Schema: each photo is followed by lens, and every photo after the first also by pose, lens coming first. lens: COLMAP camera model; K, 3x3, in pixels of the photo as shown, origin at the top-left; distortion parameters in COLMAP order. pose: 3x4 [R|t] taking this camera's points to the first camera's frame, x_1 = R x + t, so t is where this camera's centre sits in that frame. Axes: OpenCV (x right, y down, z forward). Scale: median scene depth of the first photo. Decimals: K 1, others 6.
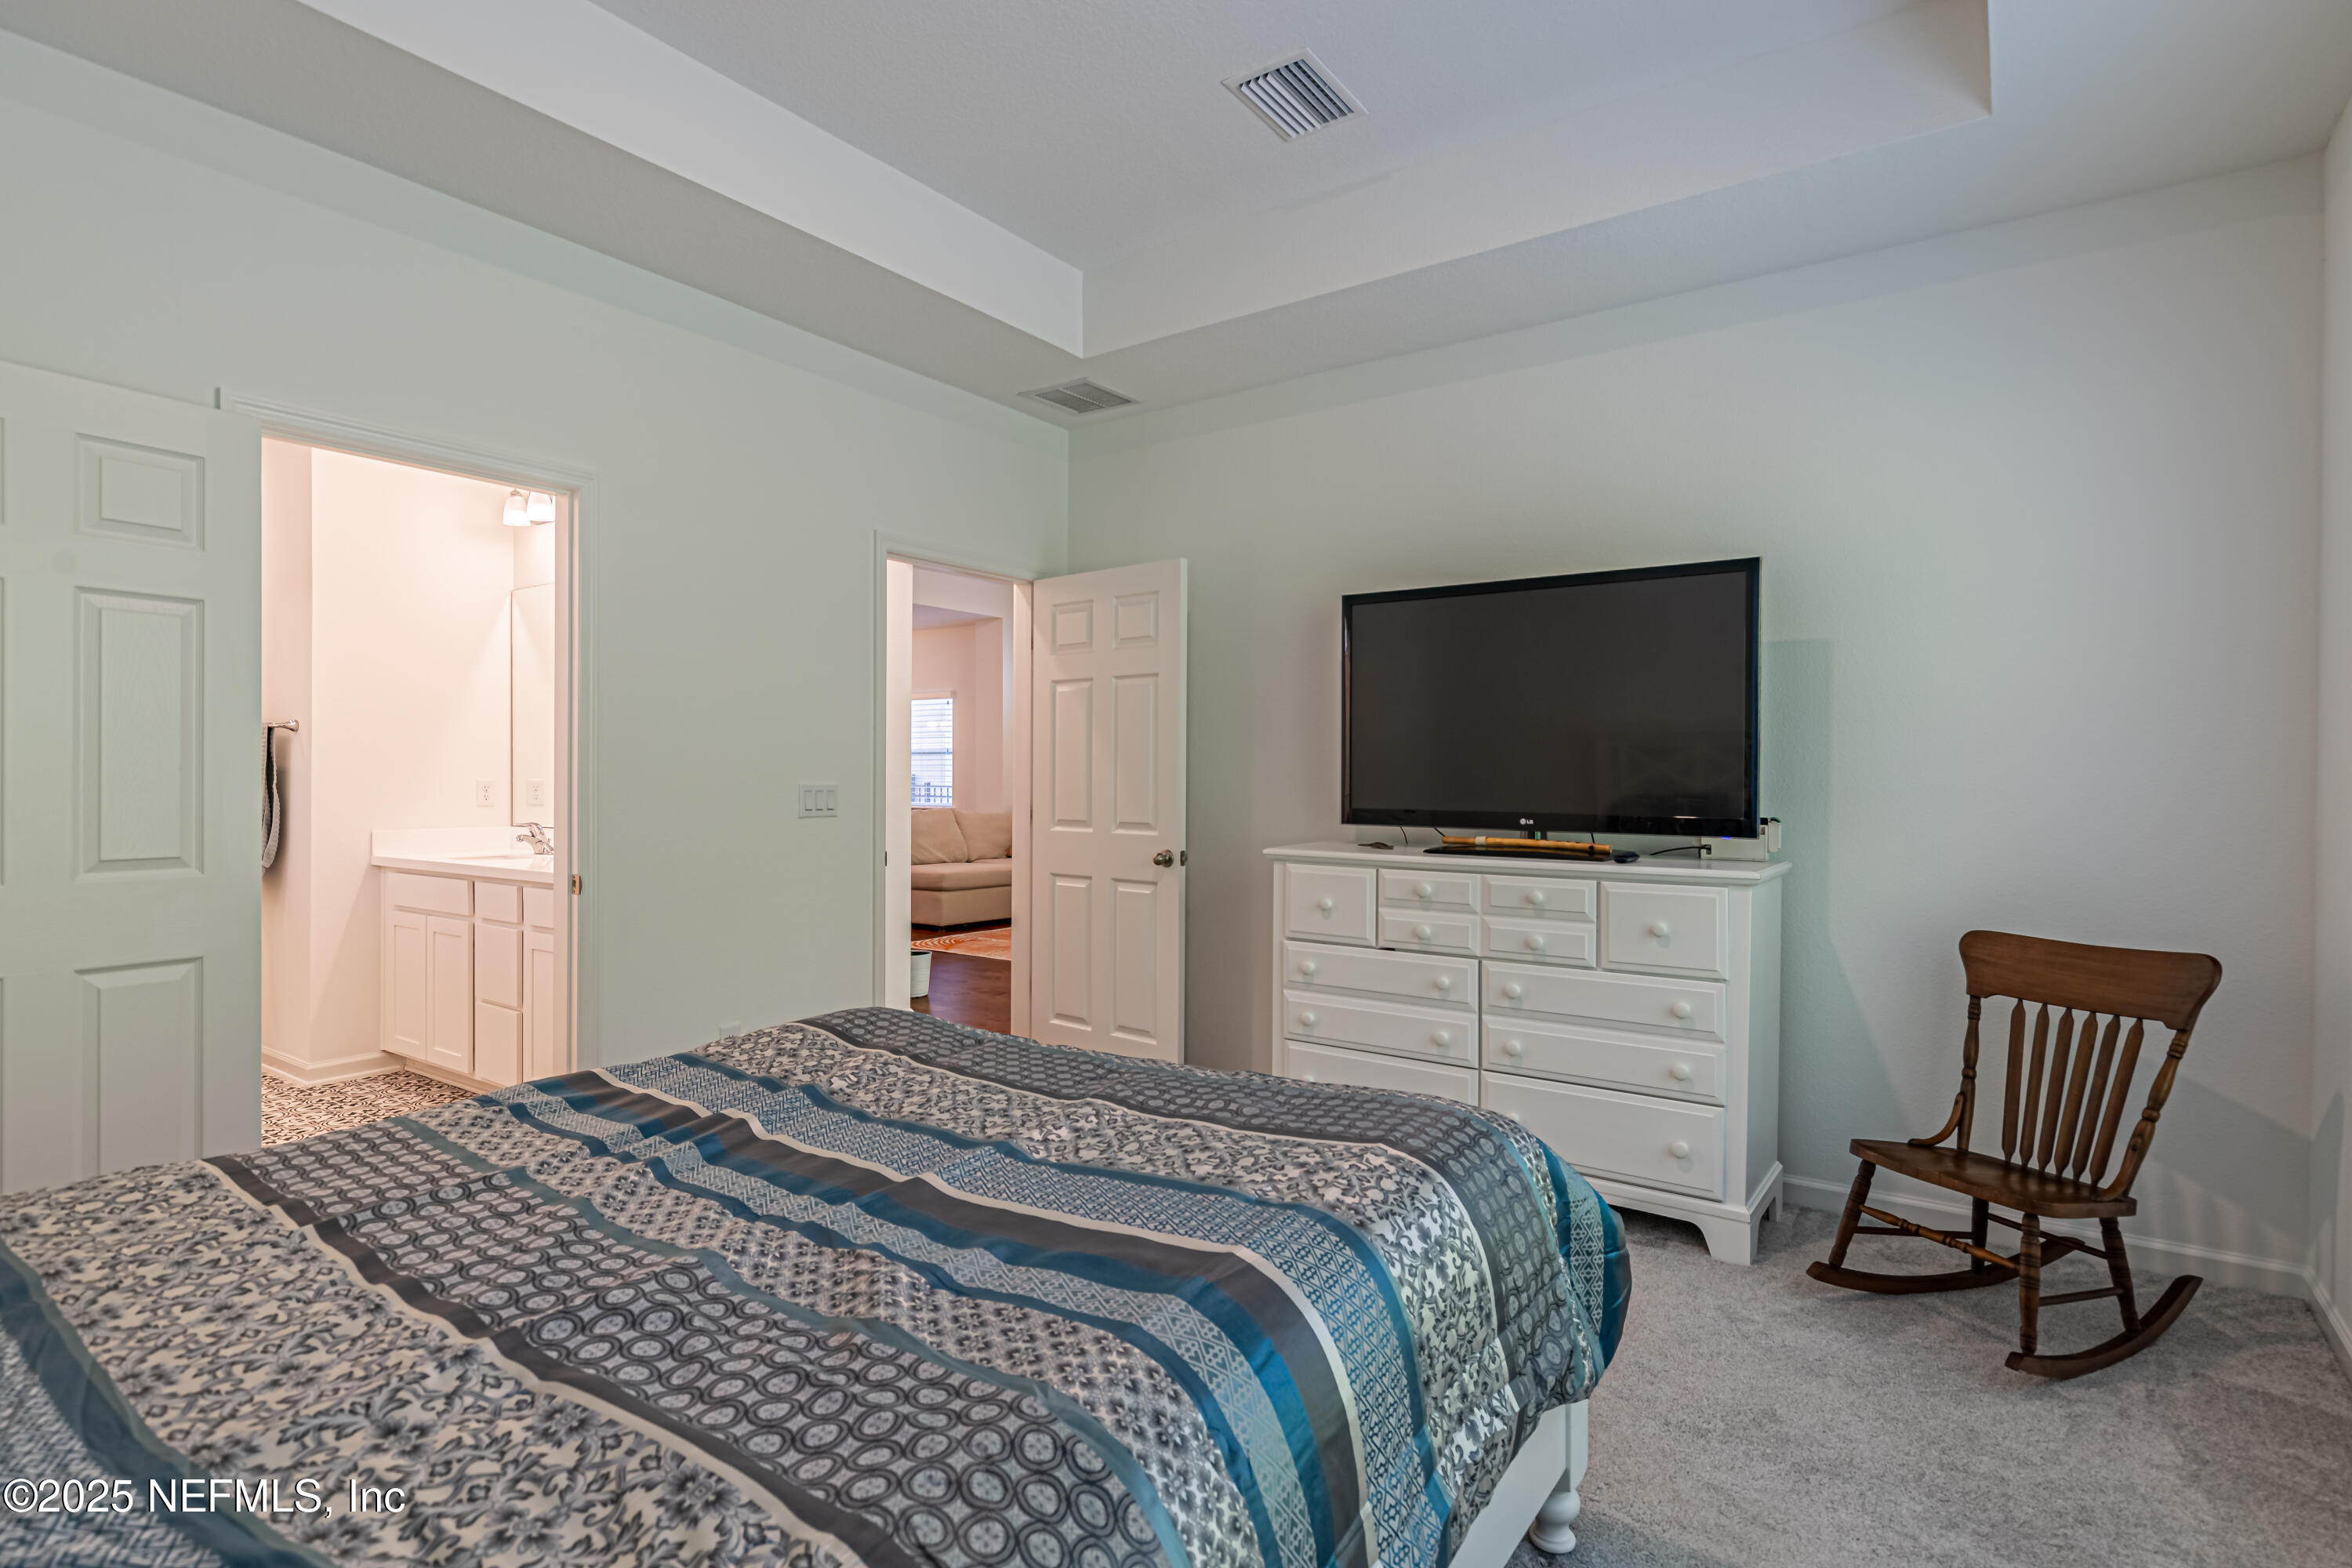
lens RADIAL K [[1167.6, 0, 1173.6], [0, 1167.6, 780.8], [0, 0, 1]] dist [0.002055, 0.000594]
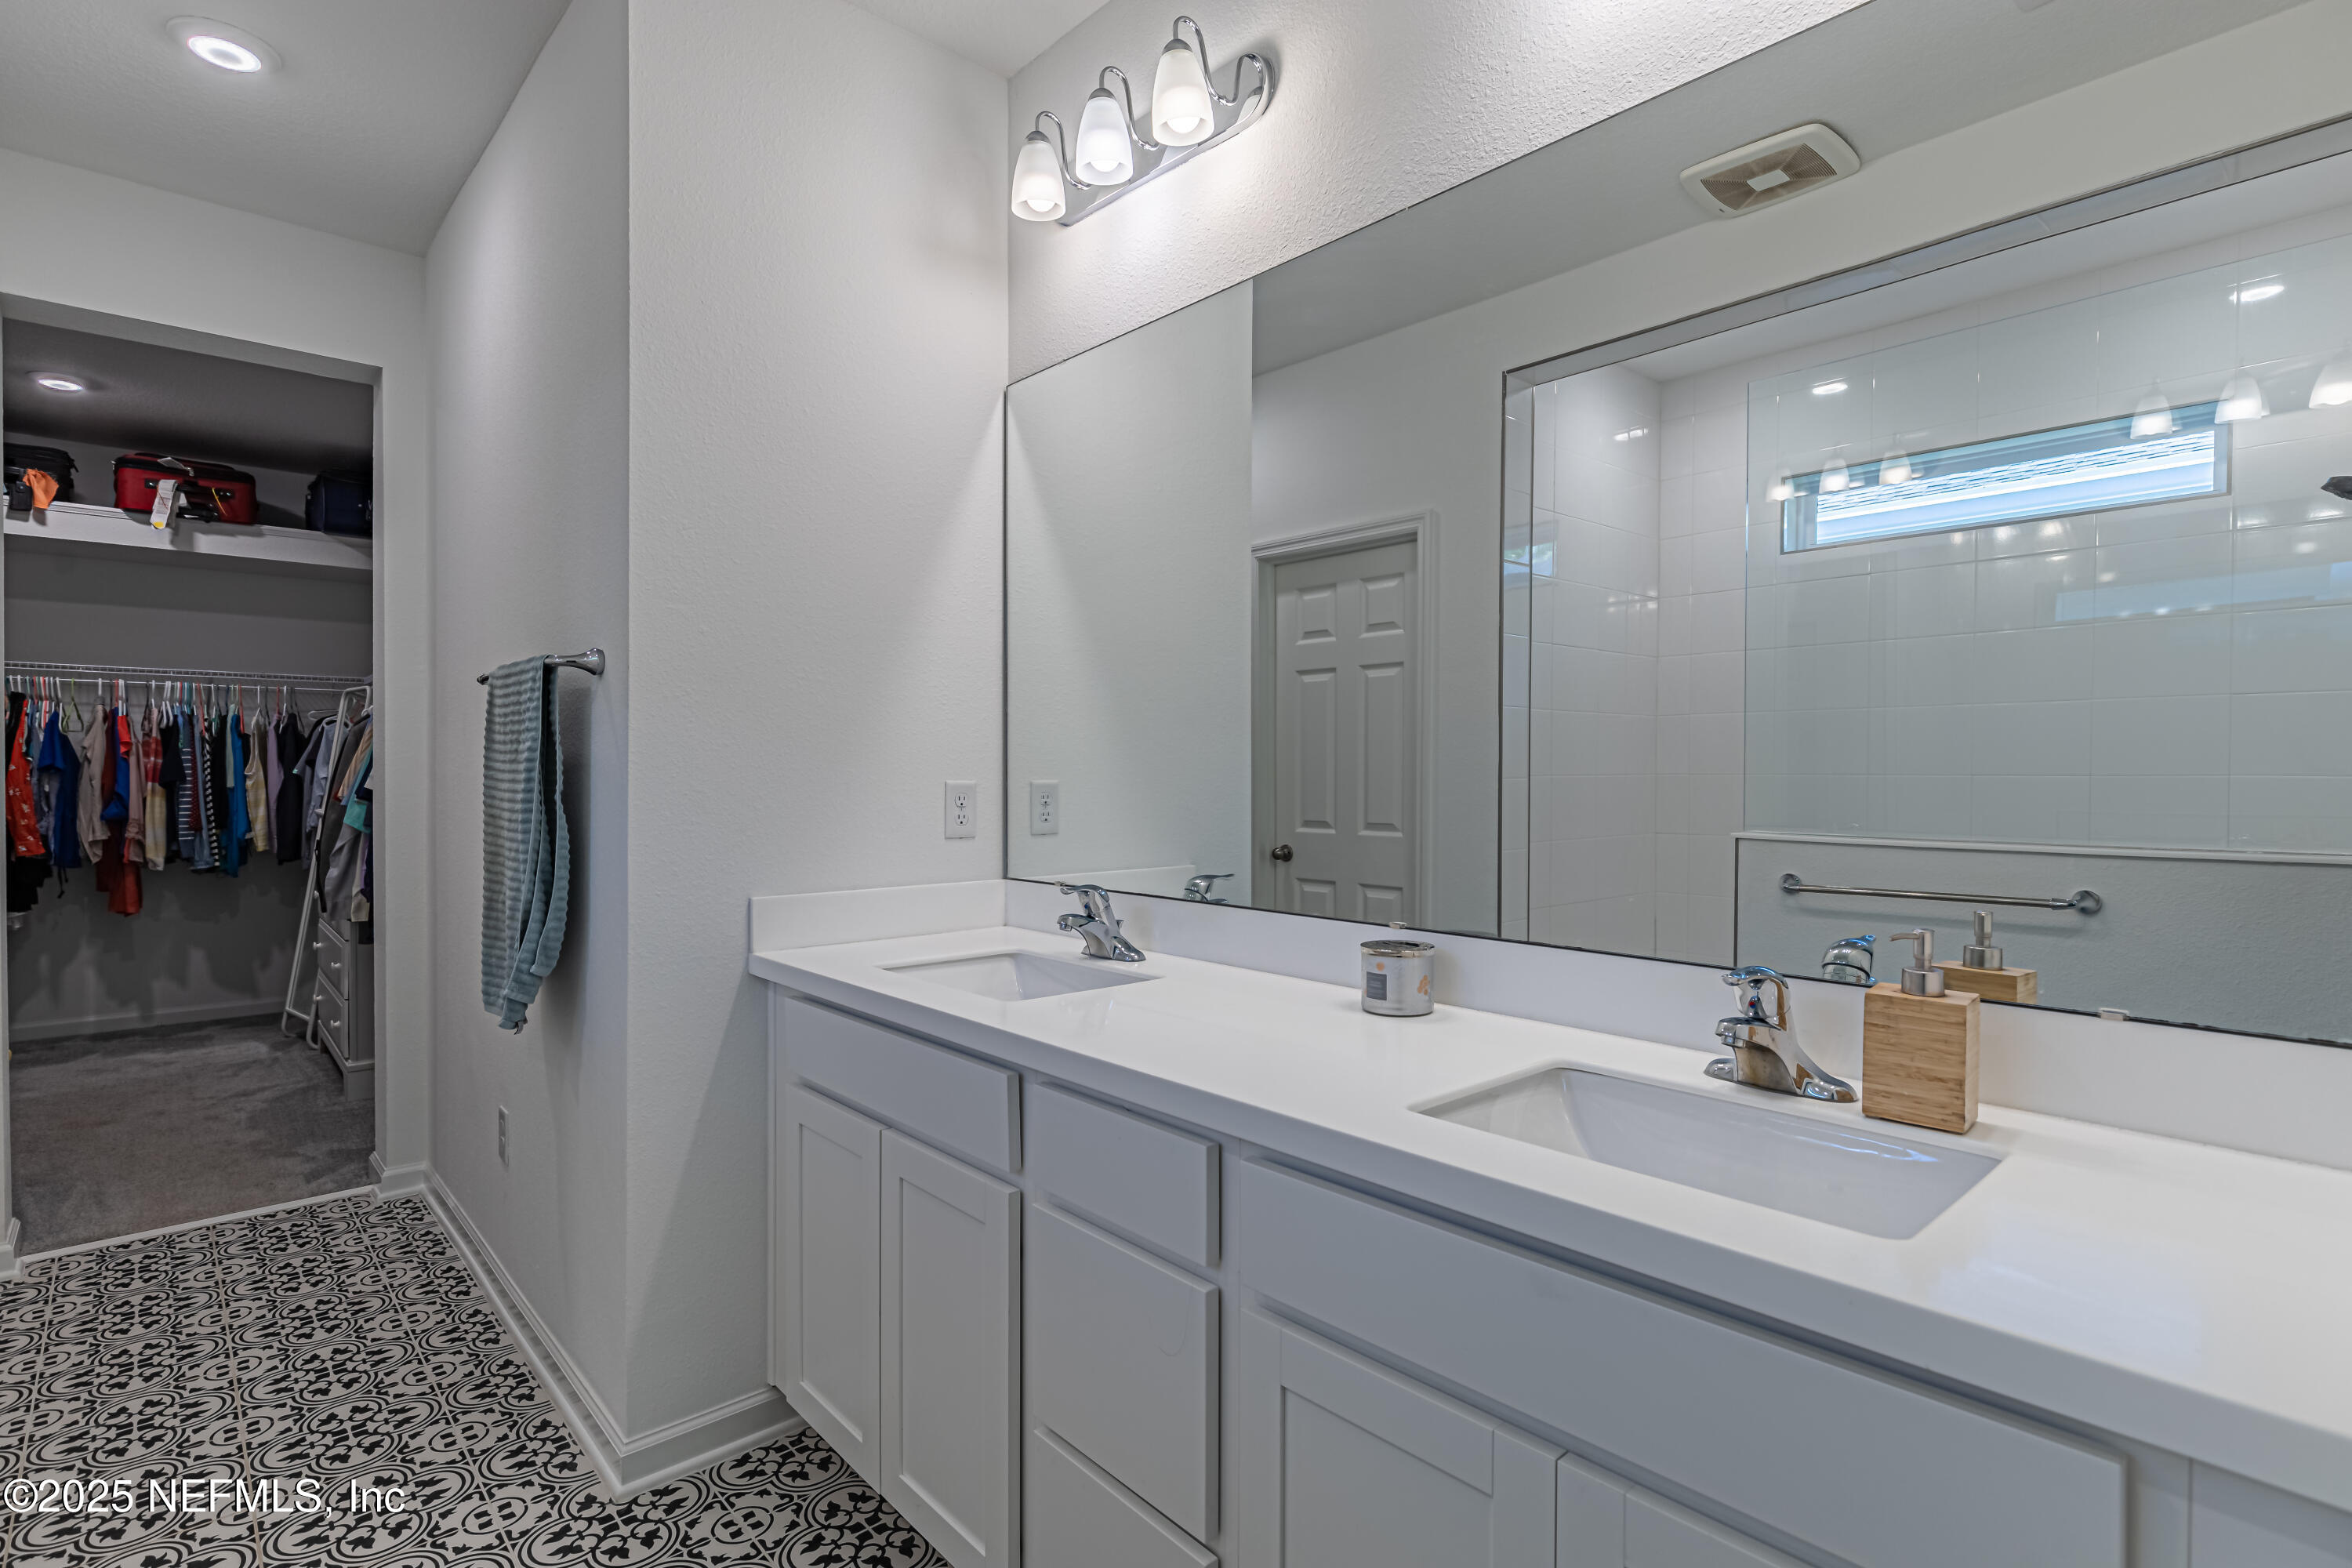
lens RADIAL K [[1167.6, 0, 1173.6], [0, 1167.6, 780.8], [0, 0, 1]] dist [0.002055, 0.000594]
pose [[0.974087, -0.001093, -0.226173, -0.952912], [0.001701, 0.999995, 0.002495, -0.004889], [0.226169, -0.002816, 0.974084, 1.344171]]
